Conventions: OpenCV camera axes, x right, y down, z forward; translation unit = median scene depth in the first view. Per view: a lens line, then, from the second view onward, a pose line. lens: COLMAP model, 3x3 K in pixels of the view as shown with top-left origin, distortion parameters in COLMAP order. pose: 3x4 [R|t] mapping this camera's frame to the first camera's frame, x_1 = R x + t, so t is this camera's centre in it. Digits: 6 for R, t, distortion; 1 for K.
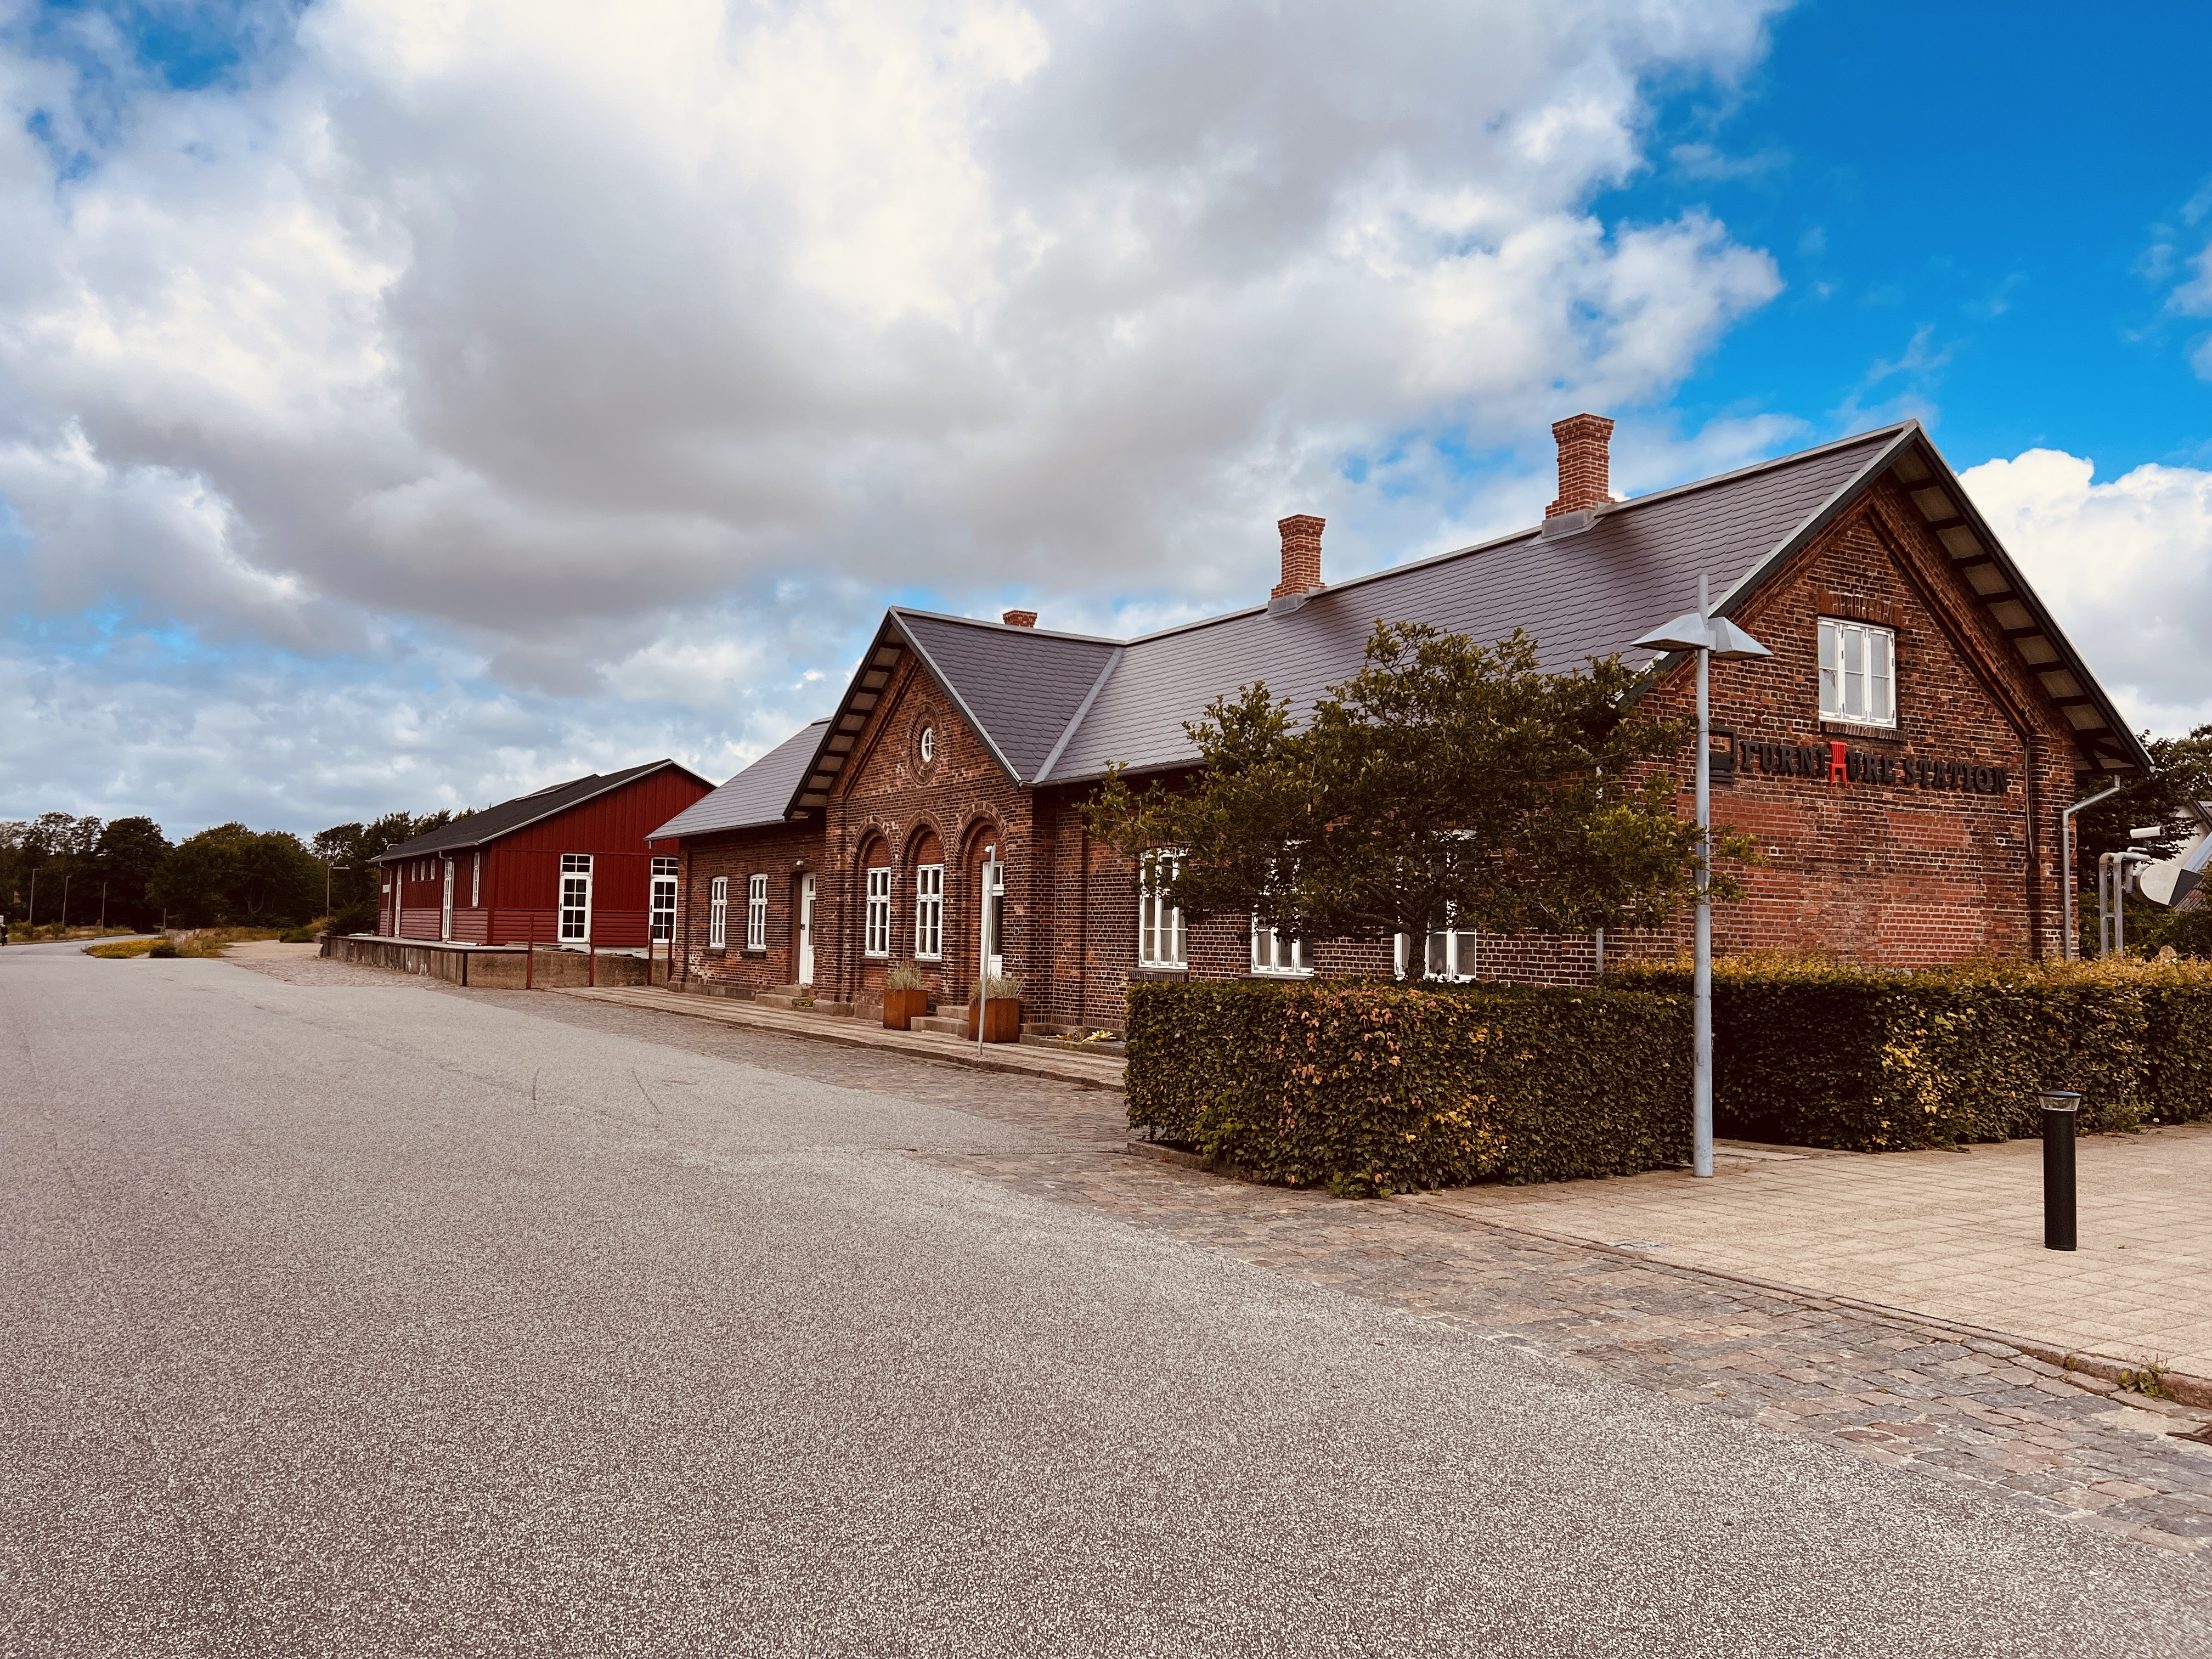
lens RADIAL K [[1636.1, 0, 1108.6], [0, 1636.1, 821.0], [0, 0, 1]] dist [0.052003, -0.060903]
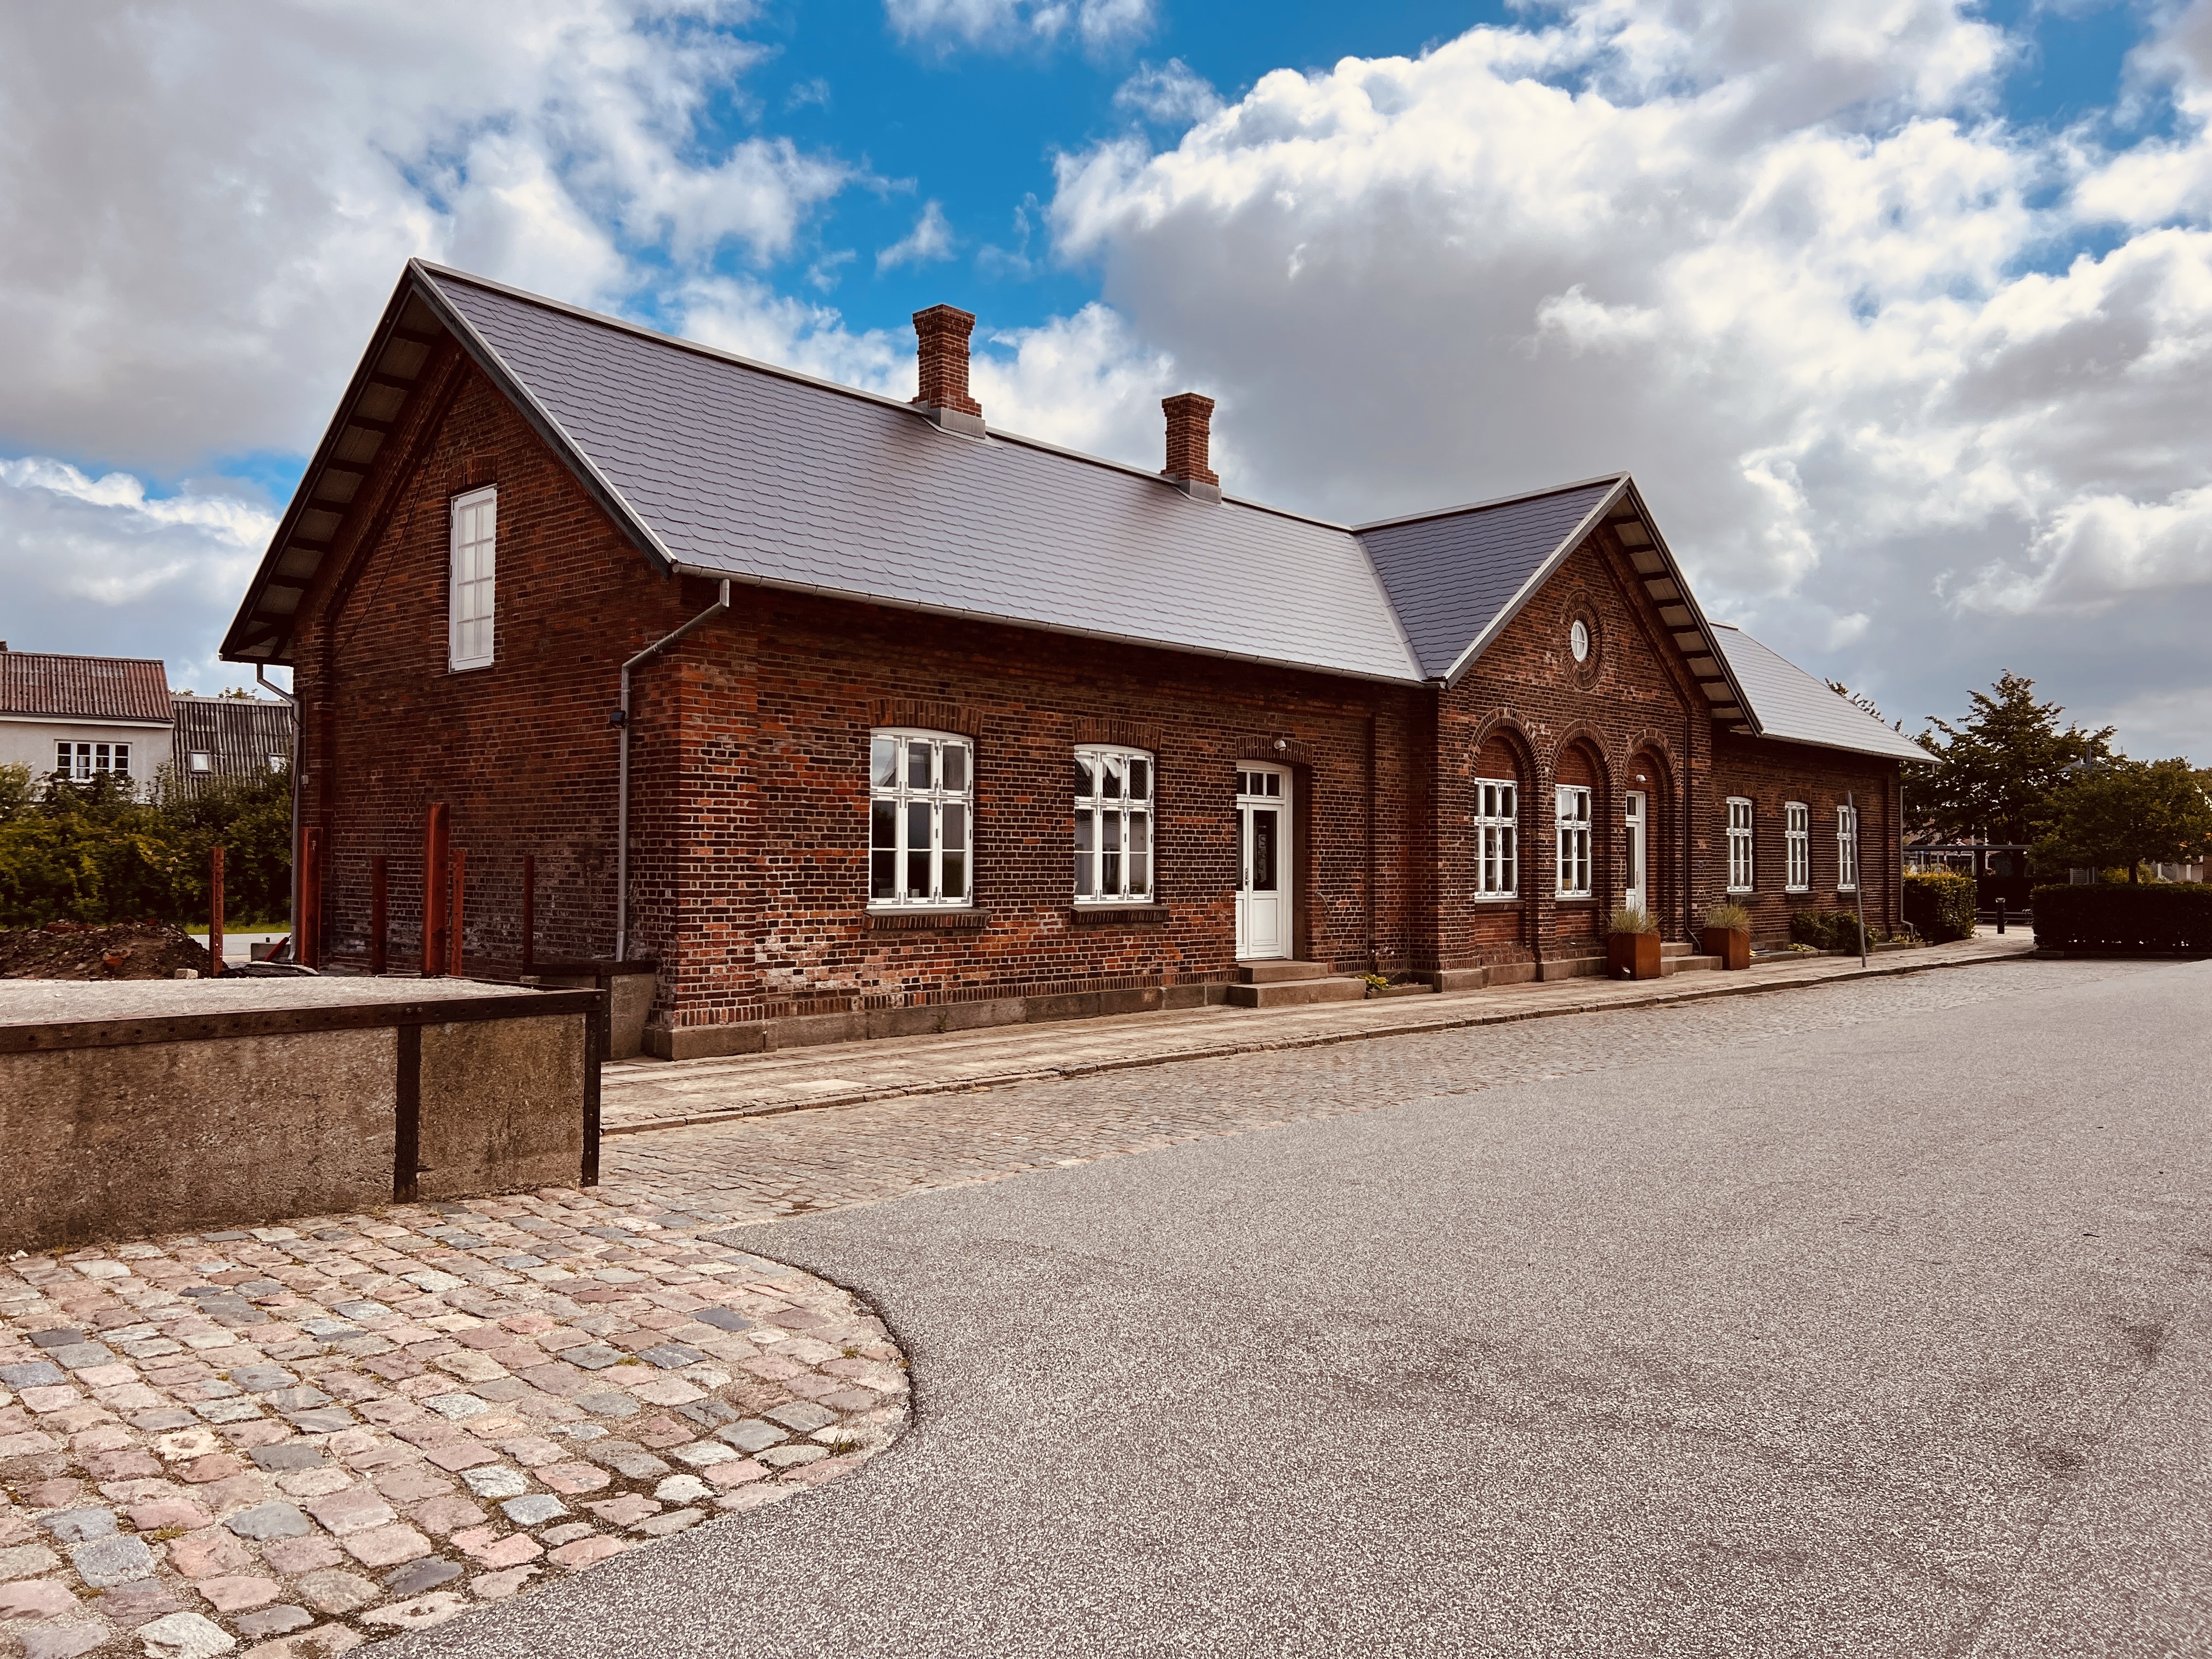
lens RADIAL K [[1761.6, 0, 1178.7], [0, 1761.6, 831.3], [0, 0, 1]] dist [0.032656, -0.010755]
pose [[-0.315680, -0.012524, 0.948783, -1.439910], [-0.086791, 0.996102, -0.015728, 0.130435], [-0.944888, -0.087311, -0.315536, 2.348424]]
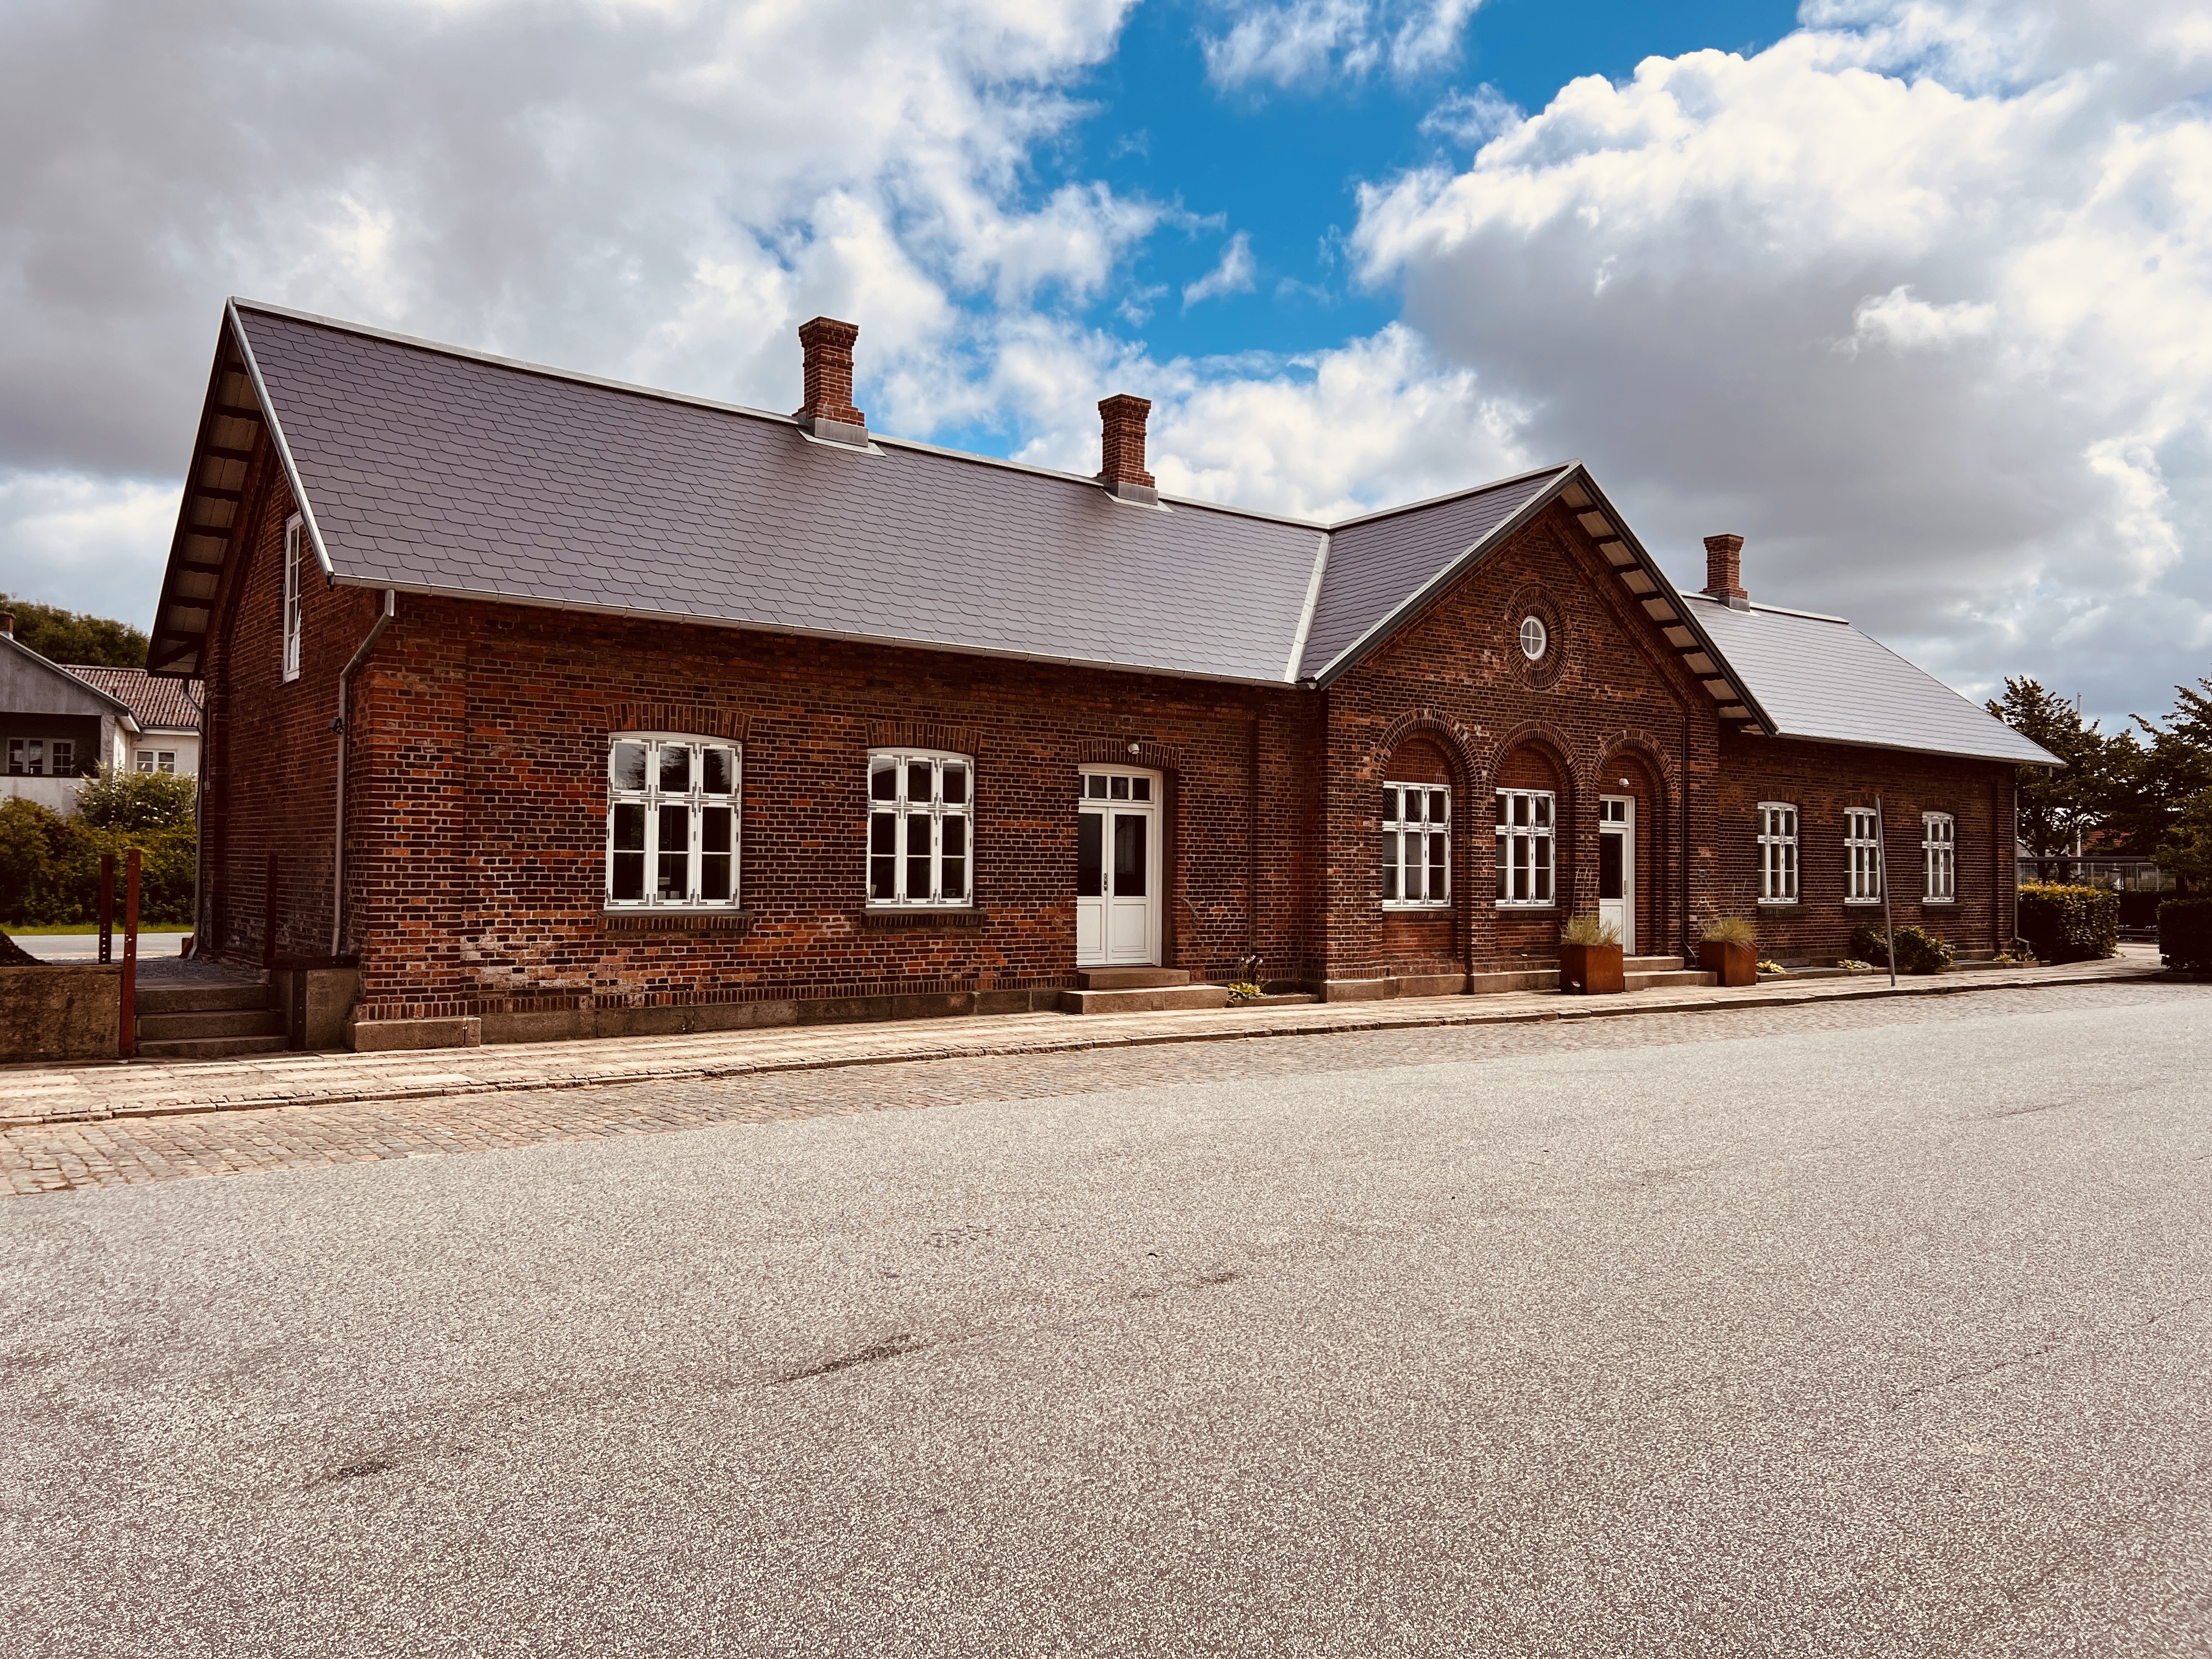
lens RADIAL K [[1718.2, 0, 1156.3], [0, 1718.2, 827.1], [0, 0, 1]] dist [0.036412, -0.003065]
pose [[-0.133030, -0.004925, 0.991100, -1.464452], [-0.090390, 0.995881, -0.007184, 0.107493], [-0.986982, -0.090541, -0.132927, 2.053742]]
